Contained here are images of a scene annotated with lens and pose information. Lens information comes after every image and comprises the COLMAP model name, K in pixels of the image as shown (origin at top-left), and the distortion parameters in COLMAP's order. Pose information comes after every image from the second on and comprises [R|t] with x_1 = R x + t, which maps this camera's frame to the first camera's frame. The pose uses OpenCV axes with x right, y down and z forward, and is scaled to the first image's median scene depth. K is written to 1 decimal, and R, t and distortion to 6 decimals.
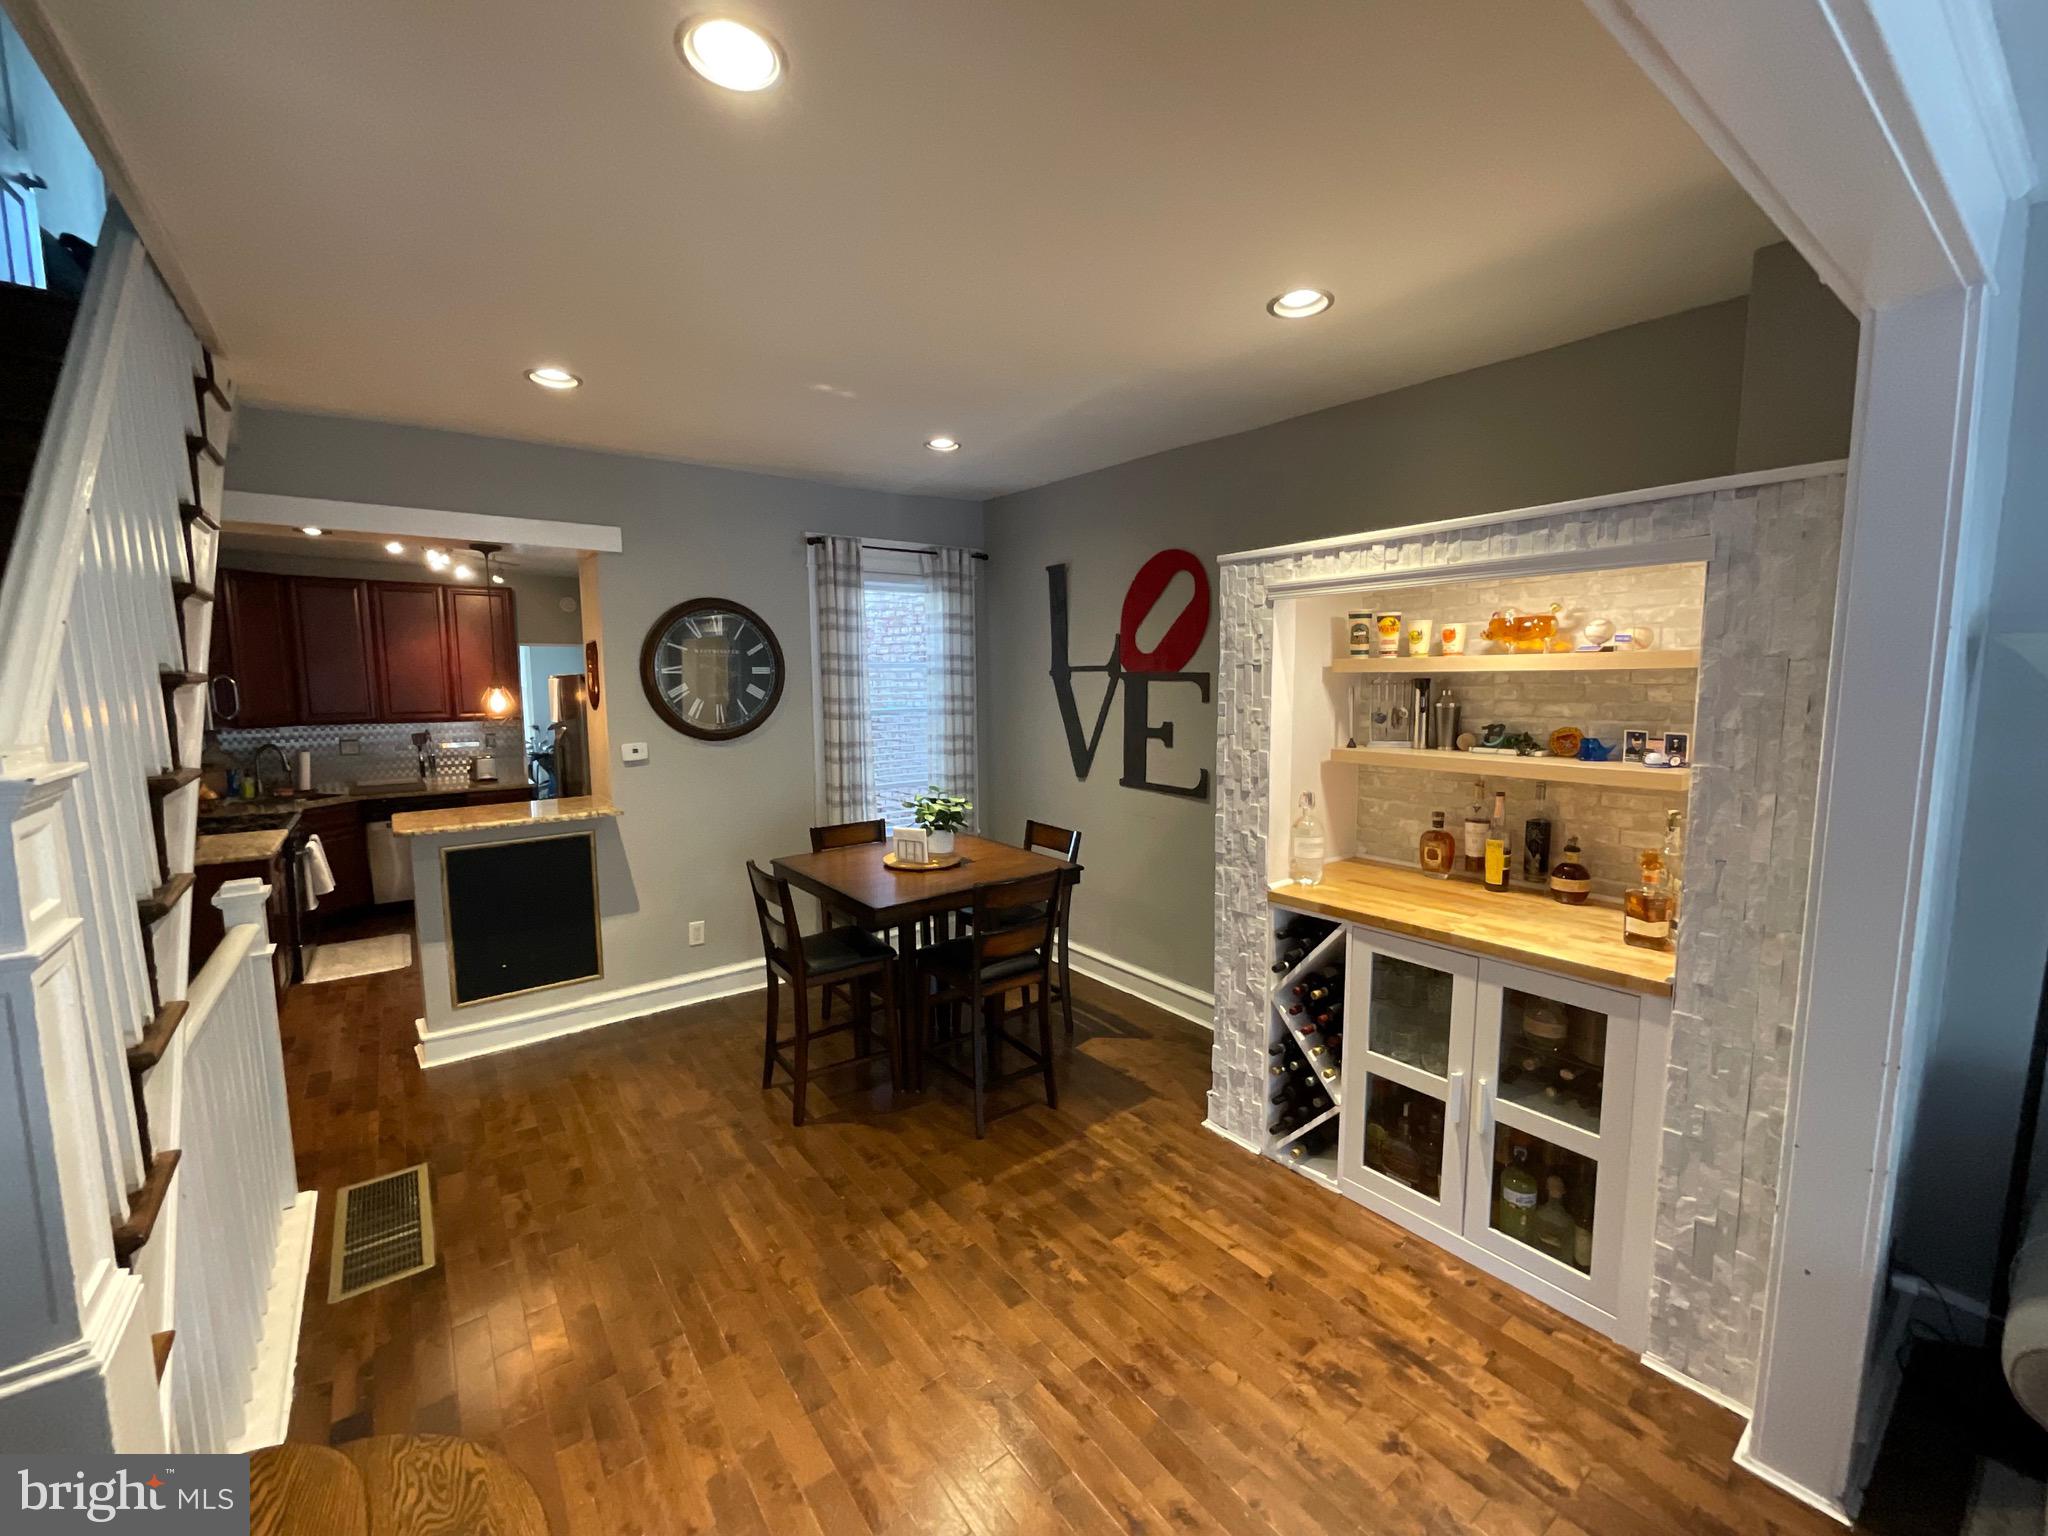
lens RADIAL K [[823.5, 0, 1008.2], [0, 823.5, 762.3], [0, 0, 1]] dist [0.001834, 0.000229]
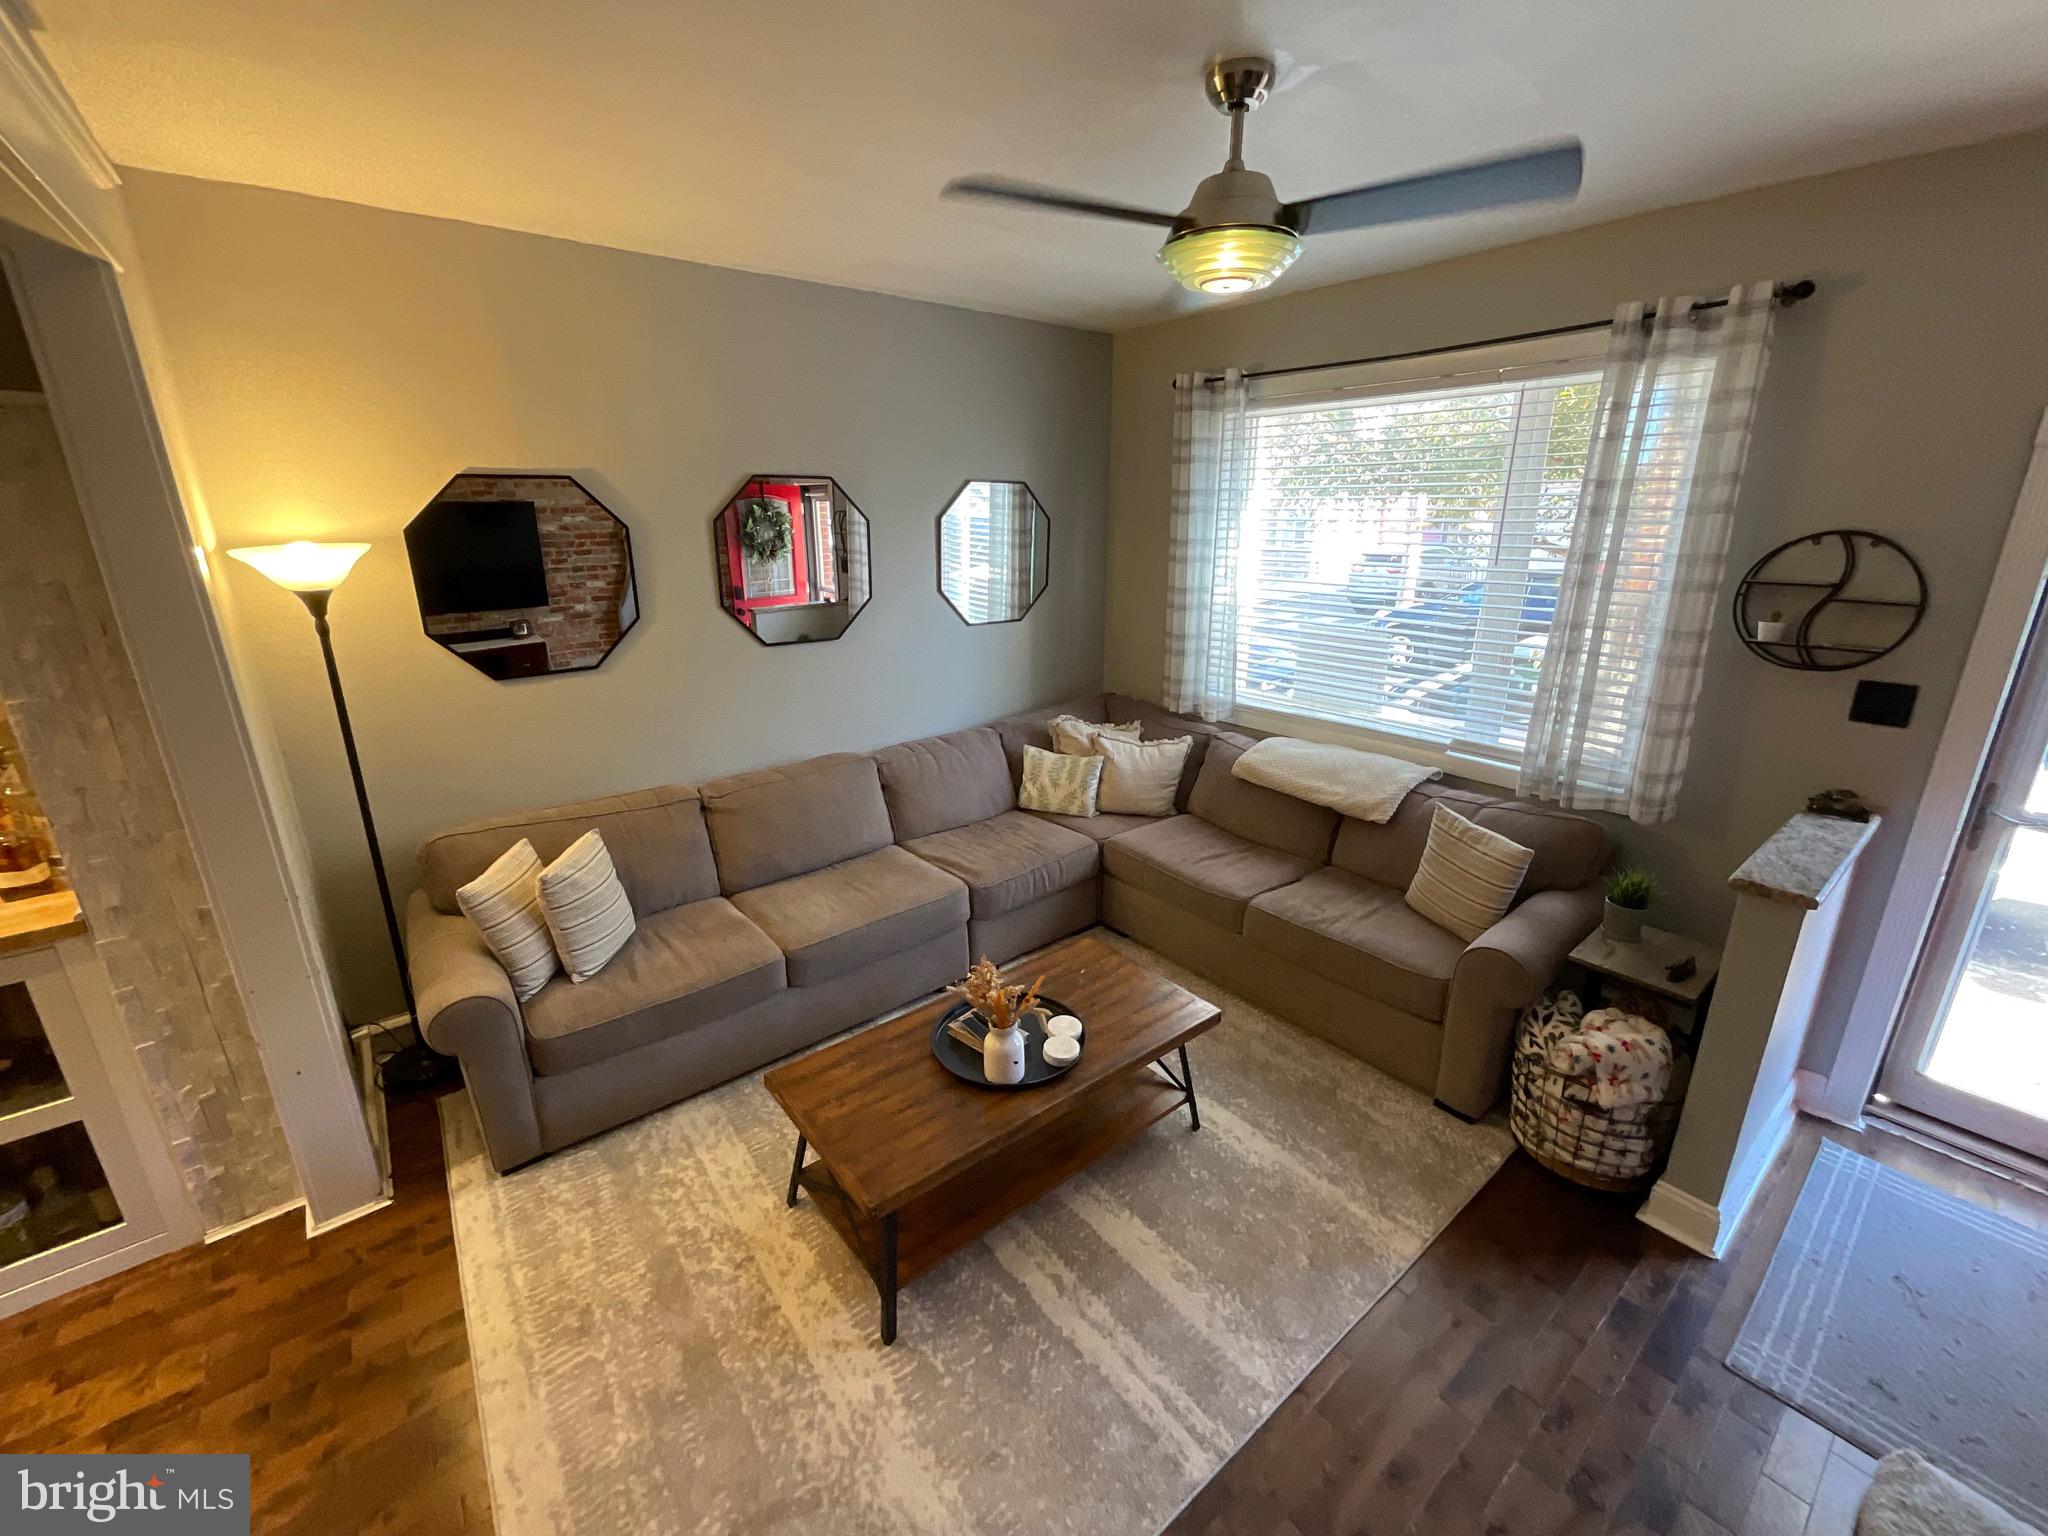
lens RADIAL K [[836.4, 0, 1017.5], [0, 836.4, 763.0], [0, 0, 1]] dist [-0.002854, -0.000045]
pose [[-0.040683, -0.287001, 0.957066, -0.108151], [0.118358, 0.949731, 0.289833, -0.049340], [-0.992137, 0.125068, -0.004669, -0.099941]]
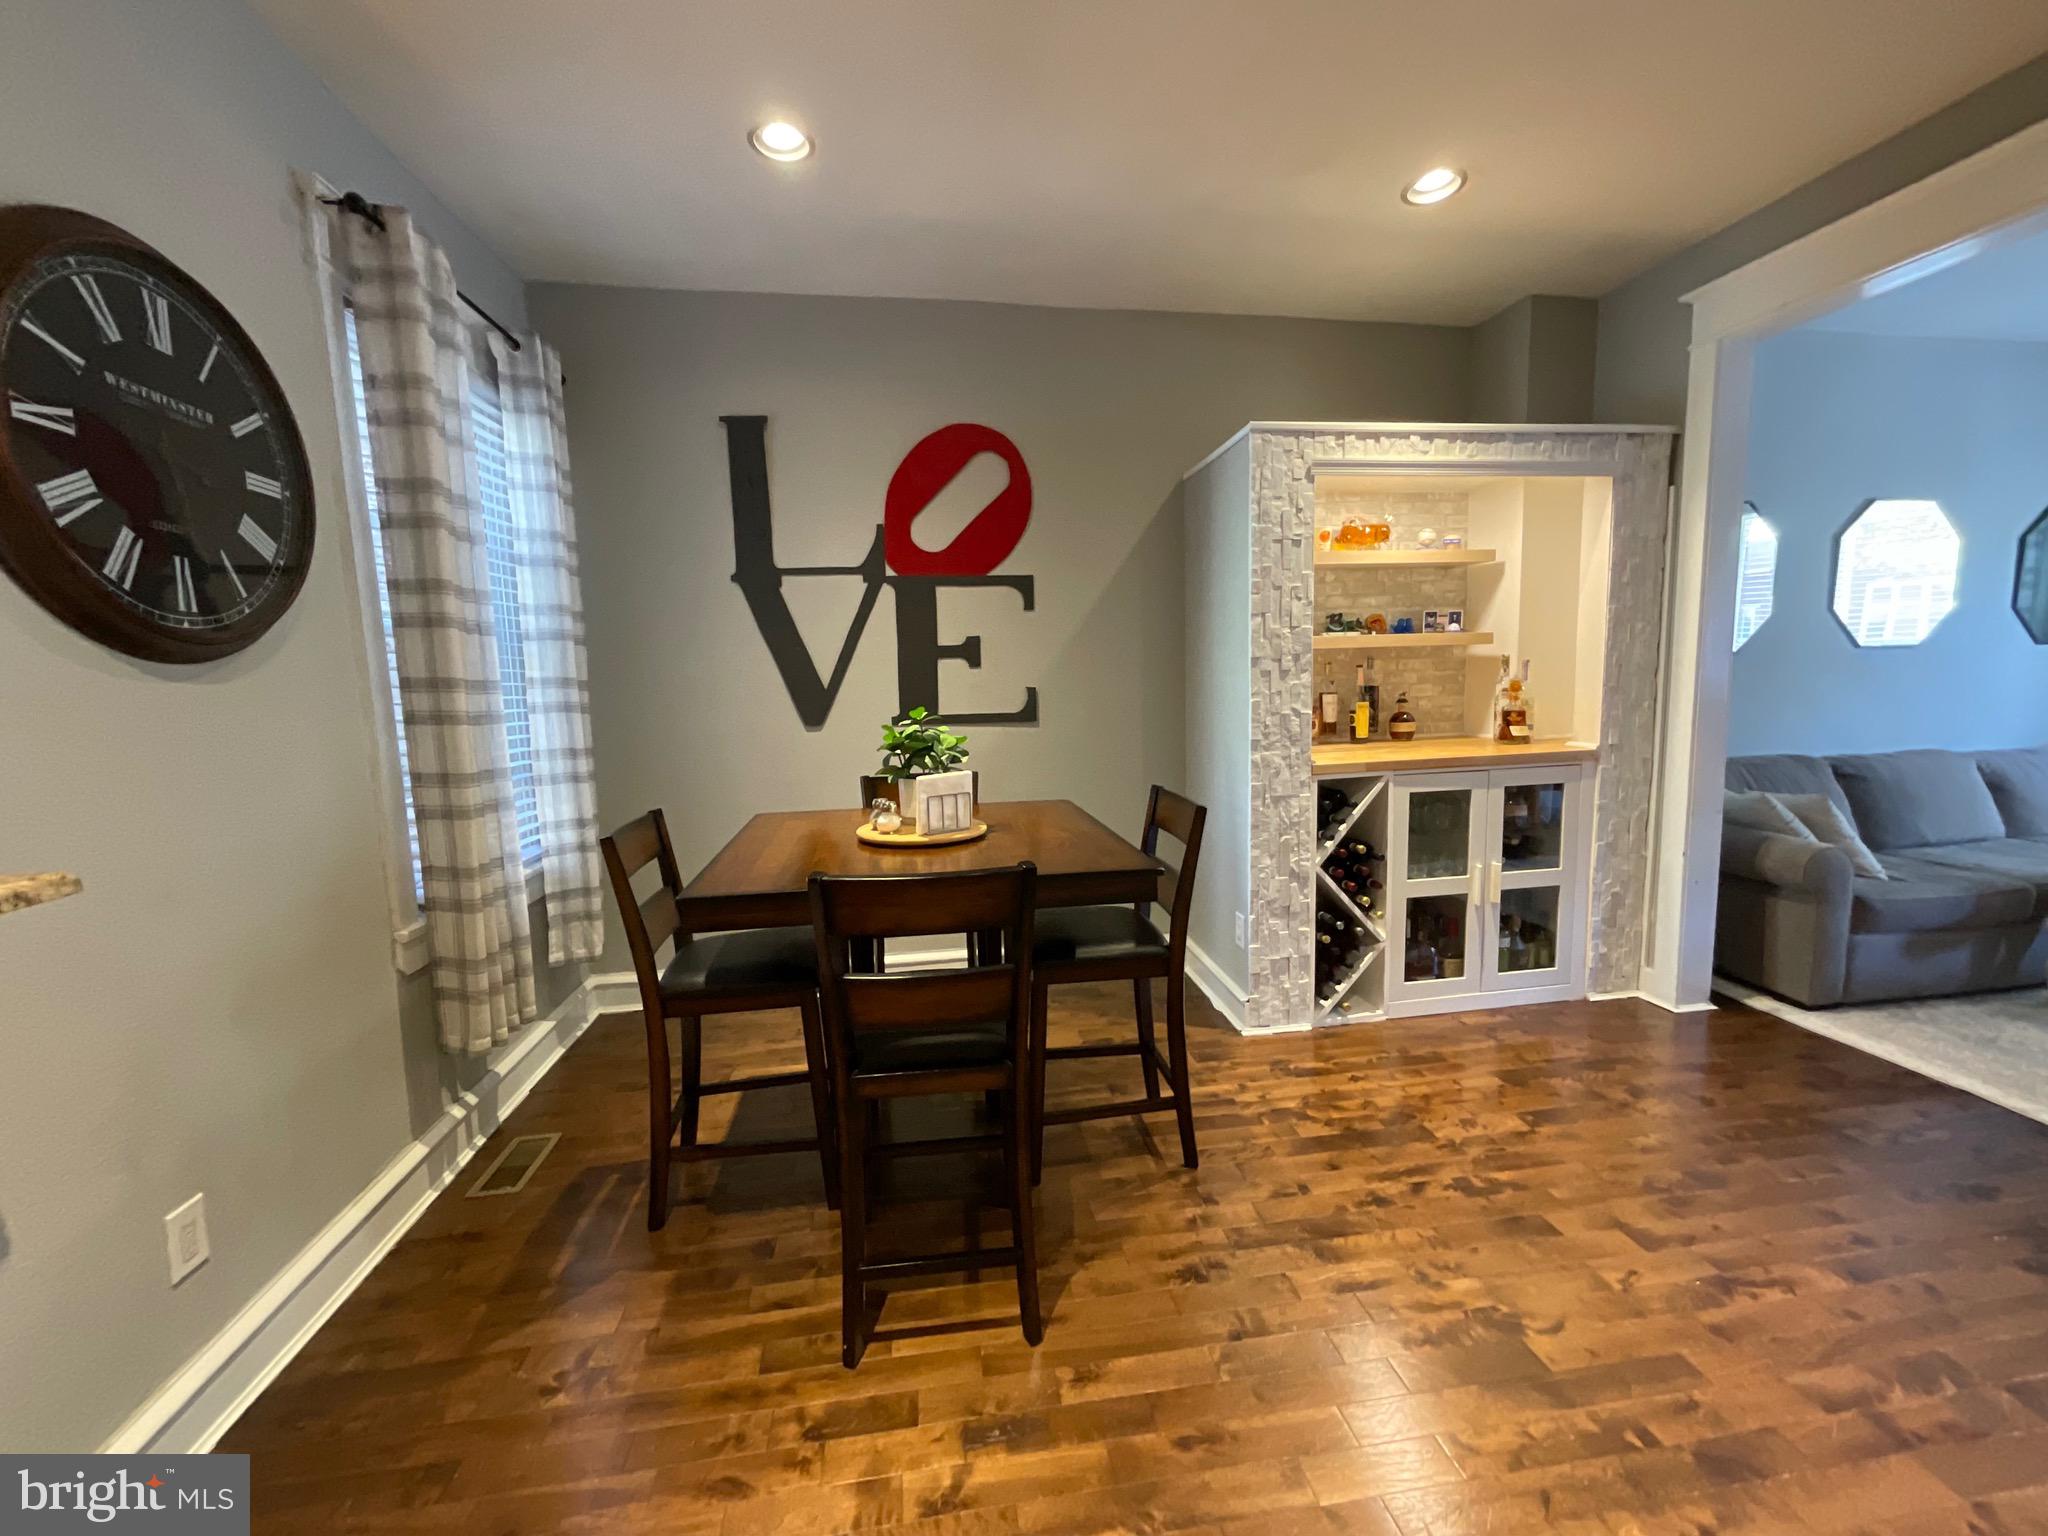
lens RADIAL K [[836.4, 0, 1017.5], [0, 836.4, 763.0], [0, 0, 1]] dist [-0.002854, -0.000045]
pose [[0.479773, -0.097721, 0.871934, -0.808201], [0.117231, 0.992007, 0.046674, 0.066184], [-0.869526, 0.079825, 0.487394, 0.864892]]
